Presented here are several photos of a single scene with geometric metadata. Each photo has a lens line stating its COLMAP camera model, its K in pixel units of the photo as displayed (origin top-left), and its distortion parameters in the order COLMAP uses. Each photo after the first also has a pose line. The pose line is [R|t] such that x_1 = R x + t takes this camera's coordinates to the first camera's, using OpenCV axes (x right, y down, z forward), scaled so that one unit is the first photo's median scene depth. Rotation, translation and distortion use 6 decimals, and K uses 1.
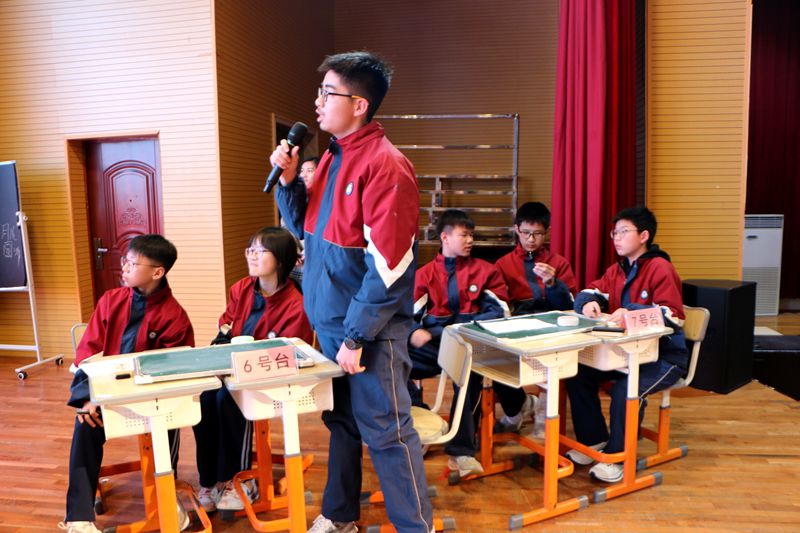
lens RADIAL K [[637.6, 0, 398.7], [0, 637.6, 276.4], [0, 0, 1]] dist [-0.236965, 0.224576]
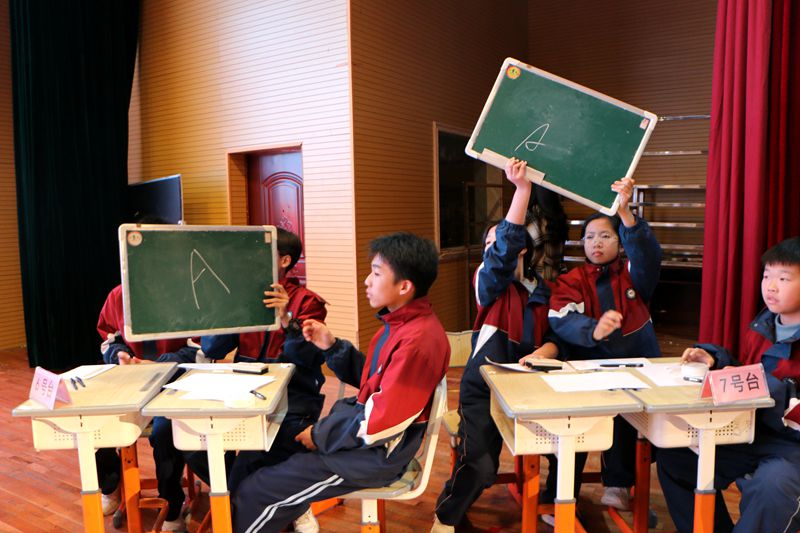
lens RADIAL K [[633.6, 0, 400.0], [0, 633.6, 266.5], [0, 0, 1]] dist [-0.202821, 0.161808]
pose [[0.918939, 0.032135, -0.393088, 0.184862], [-0.045844, 0.998622, -0.025532, -0.014578], [0.391726, 0.041483, 0.919146, 0.128618]]
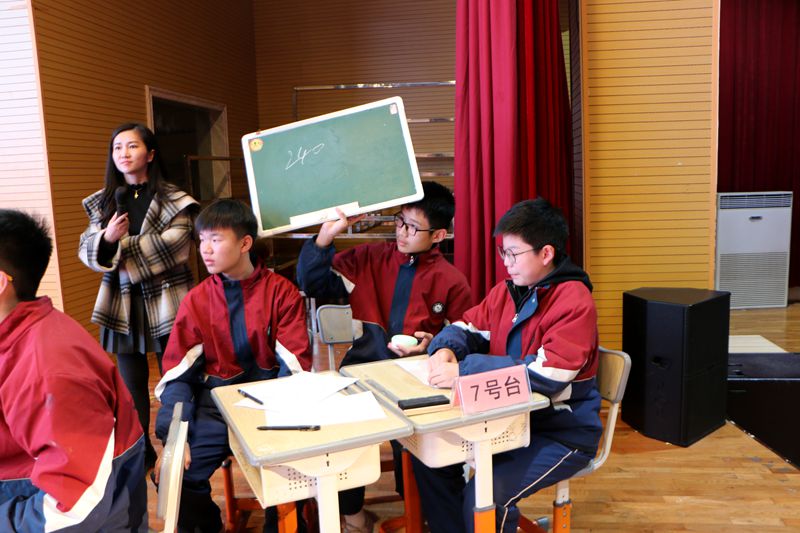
lens RADIAL K [[664.9, 0, 400.0], [0, 664.9, 266.5], [0, 0, 1]] dist [-0.209732, 0.215709]
pose [[0.999844, -0.017659, 0.000452, 0.171738], [0.017653, 0.999792, 0.010182, -0.033023], [-0.000632, -0.010173, 0.999948, 0.198425]]
